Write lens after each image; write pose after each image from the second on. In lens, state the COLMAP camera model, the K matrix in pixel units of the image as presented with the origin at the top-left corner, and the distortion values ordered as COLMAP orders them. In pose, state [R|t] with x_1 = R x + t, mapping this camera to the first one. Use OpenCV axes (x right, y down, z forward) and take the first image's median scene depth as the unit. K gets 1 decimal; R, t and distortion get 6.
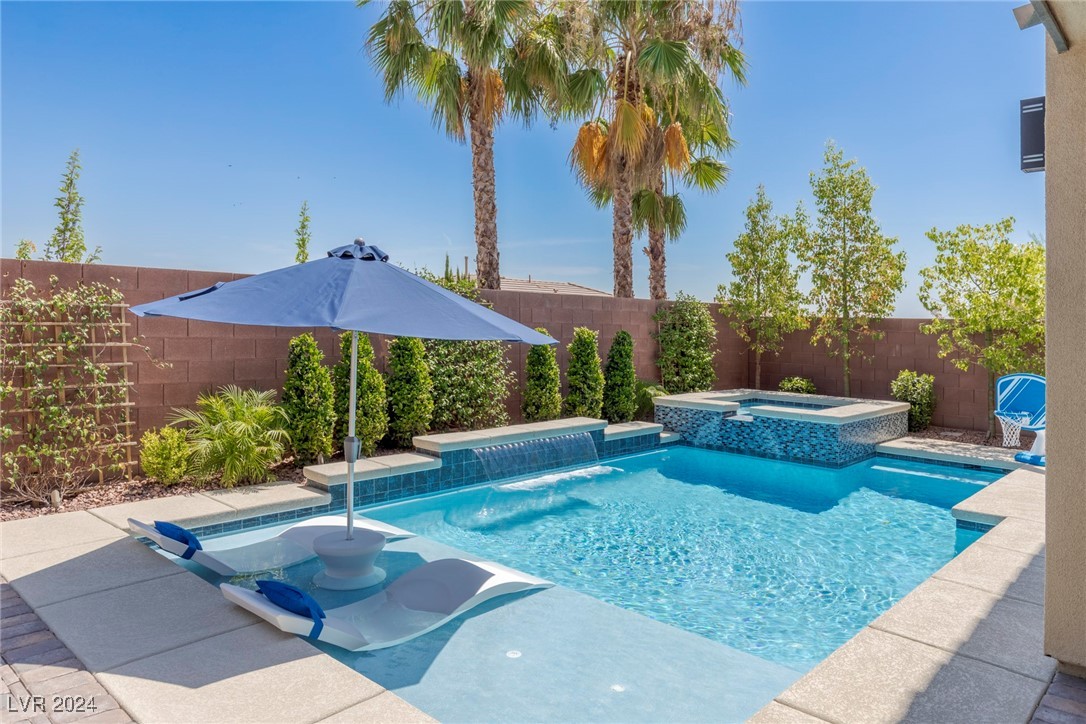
lens RADIAL K [[739.3, 0, 545.8], [0, 739.3, 329.7], [0, 0, 1]] dist [-0.001003, 0.003922]
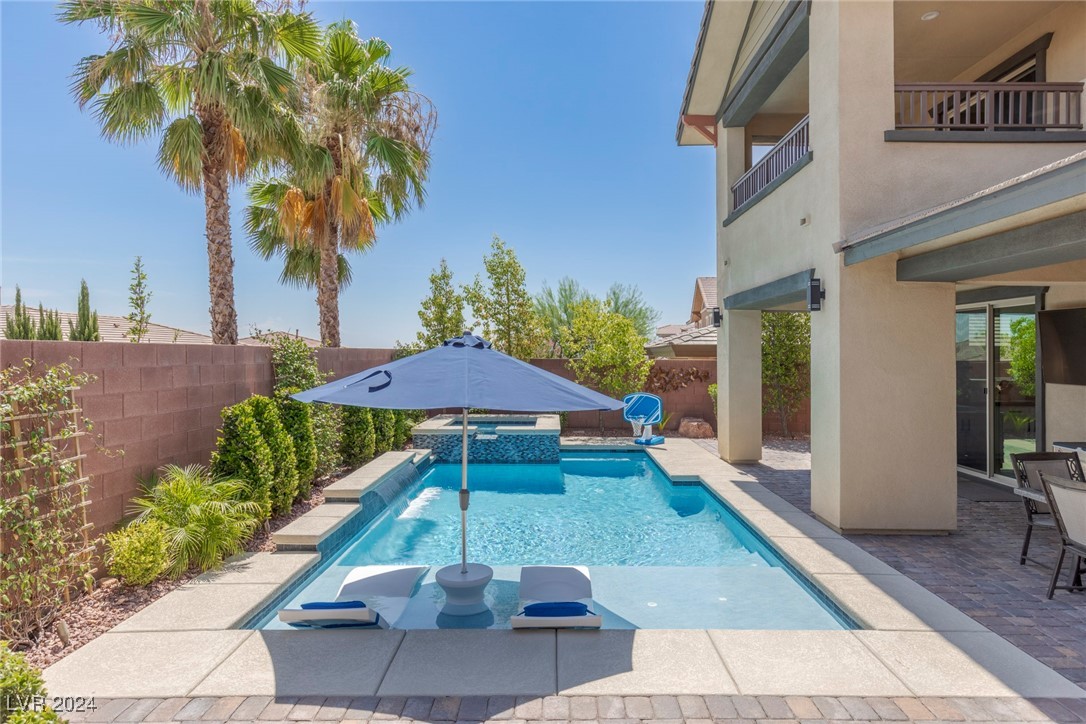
lens RADIAL K [[621.7, 0, 557.9], [0, 621.7, 356.4], [0, 0, 1]] dist [0.011992, -0.001360]
pose [[0.730924, -0.024194, 0.682030, -0.459085], [0.019627, 0.999703, 0.014429, -0.048576], [-0.682176, 0.002839, 0.731182, 0.068327]]
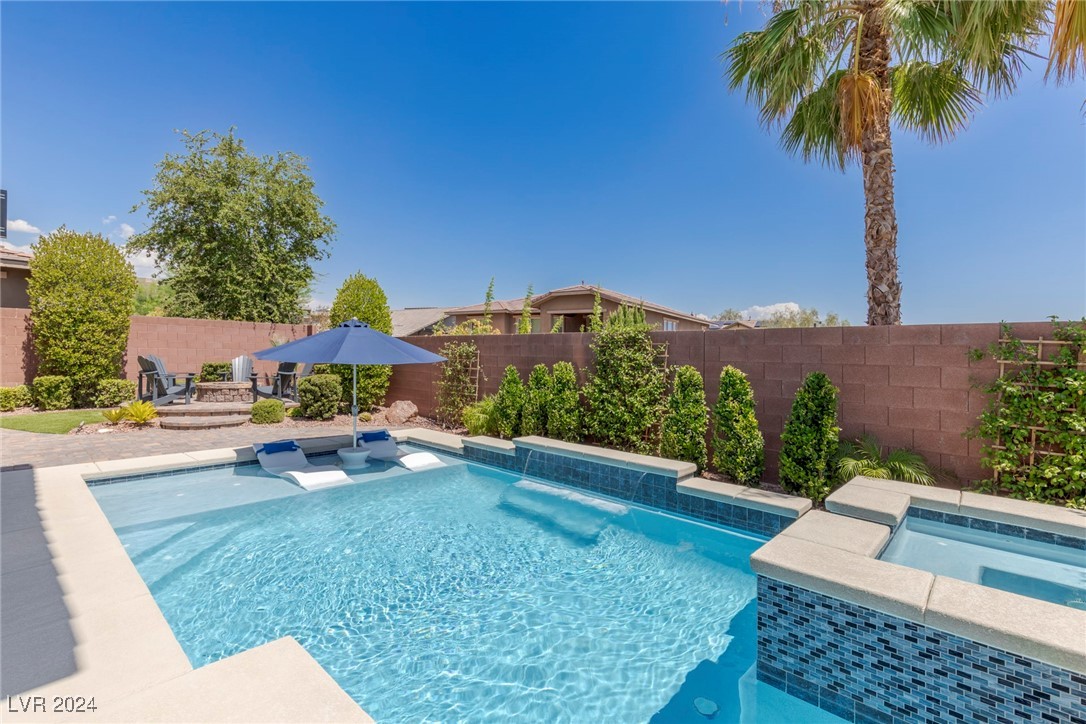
lens RADIAL K [[497.3, 0, 547.6], [0, 497.3, 367.3], [0, 0, 1]] dist [0.008675, -0.000338]
pose [[0.010466, 0.000059, -0.999945, 0.685065], [-0.032617, 0.999468, -0.000282, 0.005697], [0.999413, 0.032618, 0.010463, 0.843528]]
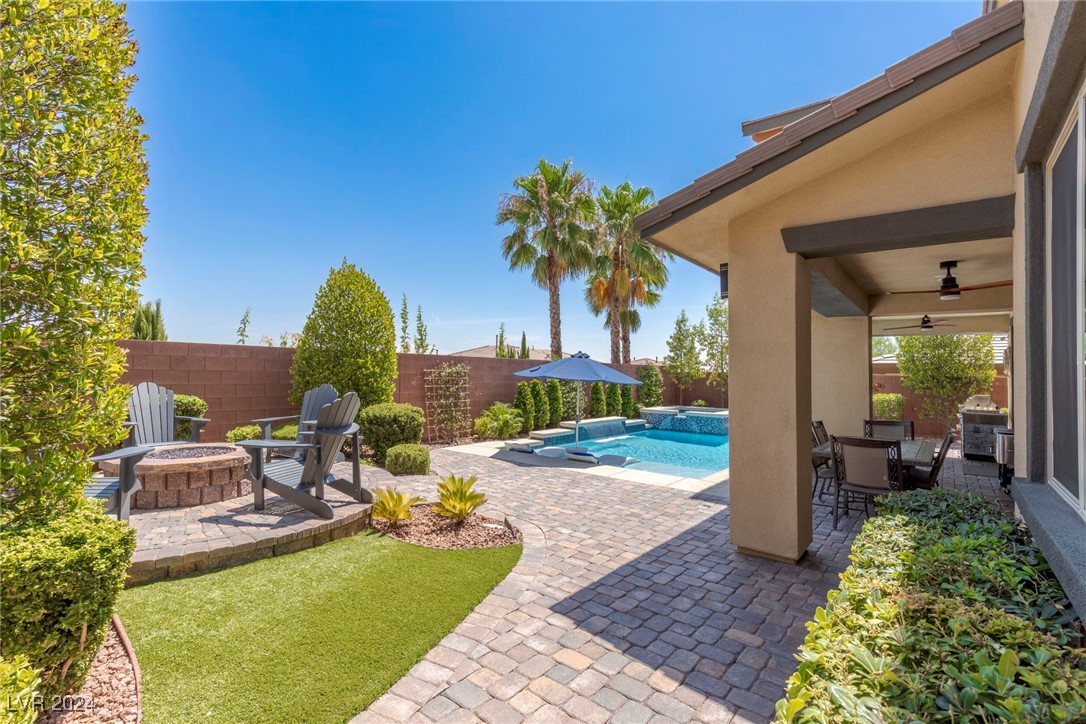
lens RADIAL K [[497.3, 0, 547.6], [0, 497.3, 367.3], [0, 0, 1]] dist [0.008675, -0.000338]
pose [[0.997261, -0.002628, 0.073912, -0.289009], [0.003961, 0.999832, -0.017889, -0.009135], [-0.073853, 0.018132, 0.997104, -0.570345]]
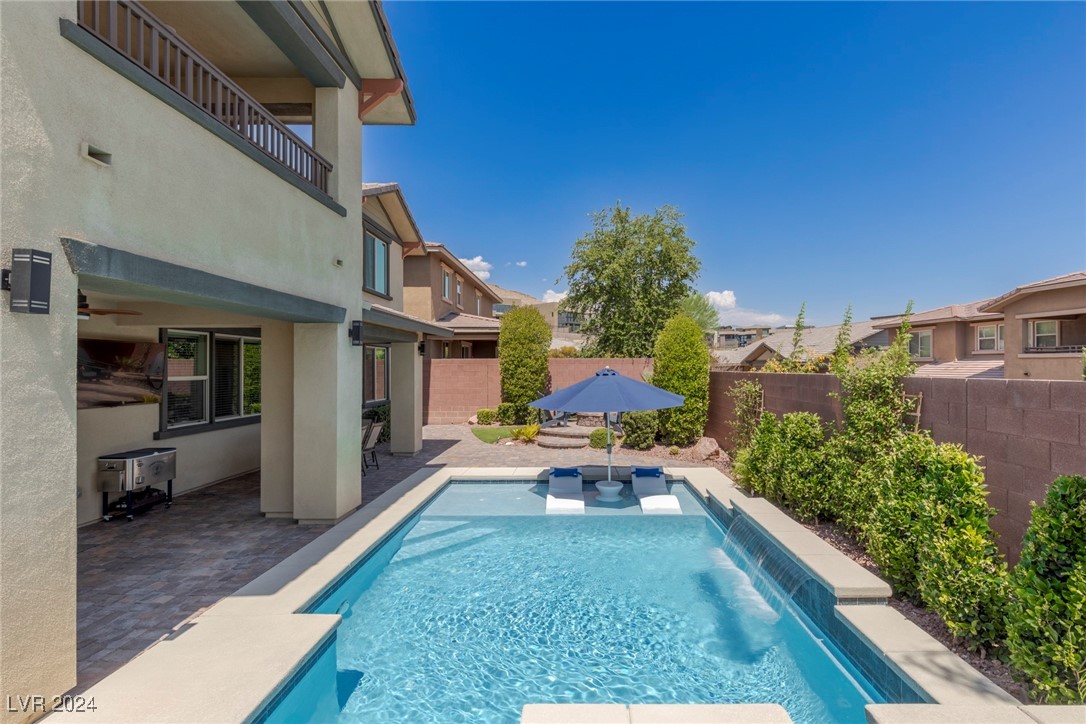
lens RADIAL K [[500.1, 0, 568.6], [0, 500.1, 358.4], [0, 0, 1]] dist [0.001042, -0.000234]
pose [[-0.736010, -0.034056, -0.676113, 0.548509], [-0.022464, 0.999412, -0.025887, -0.054517], [0.676598, -0.003865, -0.736343, 1.170195]]
